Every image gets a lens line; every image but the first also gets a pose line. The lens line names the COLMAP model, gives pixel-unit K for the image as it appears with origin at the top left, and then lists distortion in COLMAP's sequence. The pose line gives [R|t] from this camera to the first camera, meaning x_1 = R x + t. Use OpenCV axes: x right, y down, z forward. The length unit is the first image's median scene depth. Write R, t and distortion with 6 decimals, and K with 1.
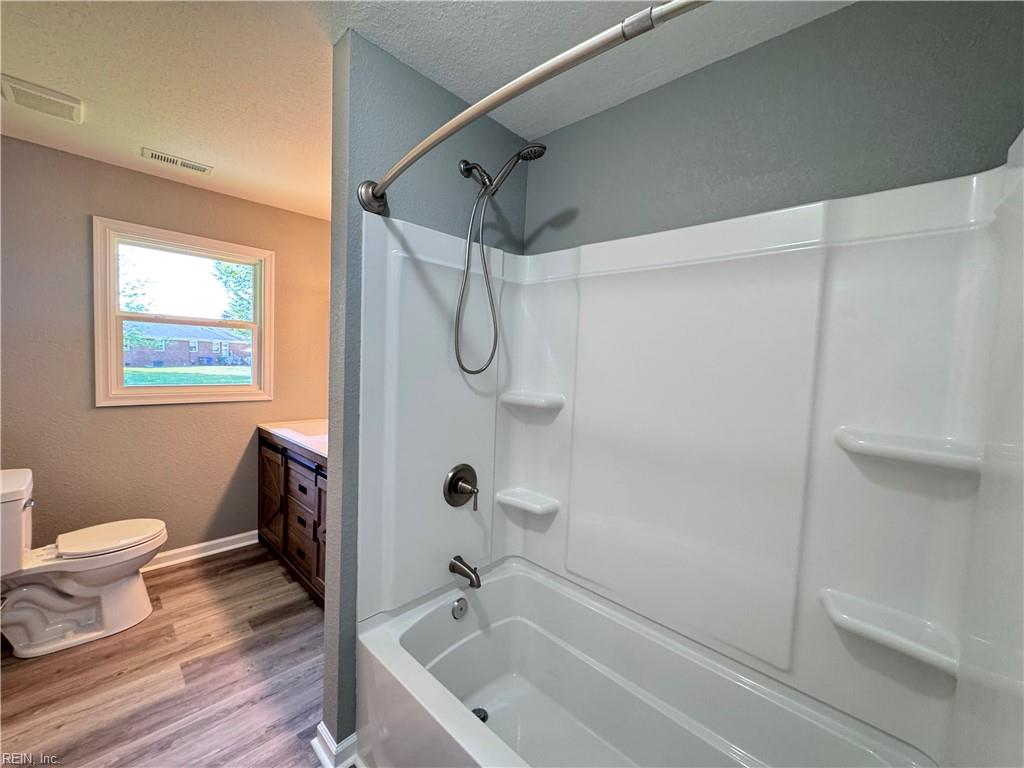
lens RADIAL K [[409.7, 0, 521.9], [0, 409.7, 381.3], [0, 0, 1]] dist [-0.004409, 0.001023]
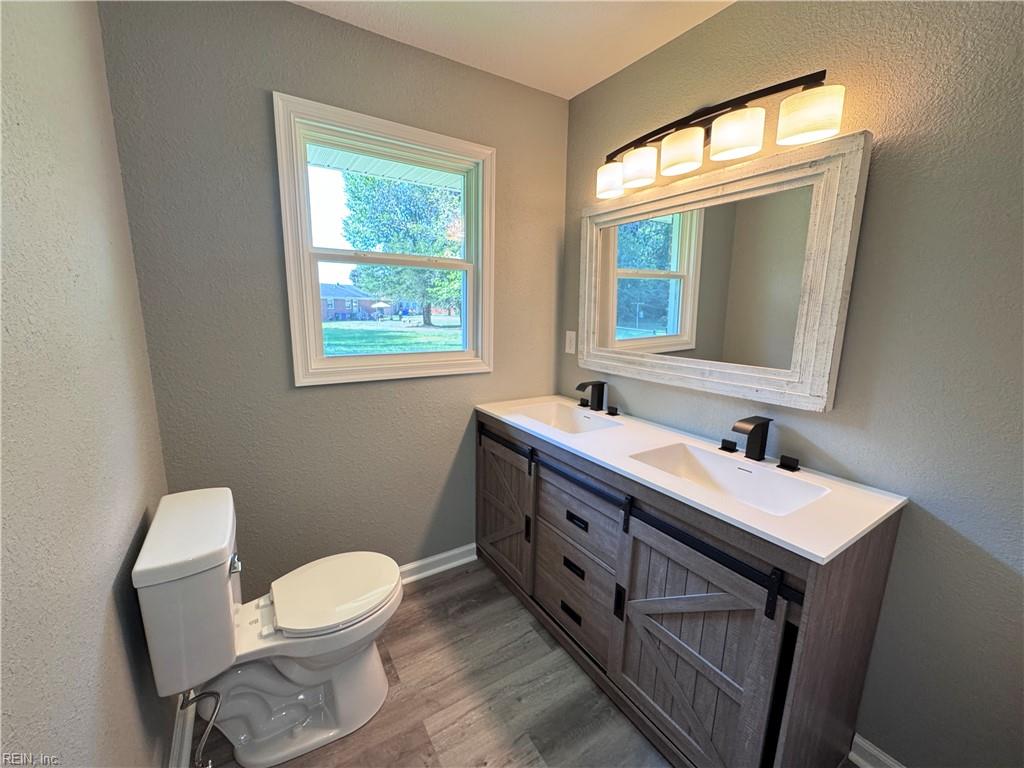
lens RADIAL K [[409.7, 0, 520.8], [0, 409.7, 378.4], [0, 0, 1]] dist [-0.004409, 0.001023]
pose [[0.970723, 0.017055, -0.239595, -0.444532], [0.009818, 0.993825, 0.110521, -0.023610], [0.240000, -0.109638, 0.964562, 0.370680]]
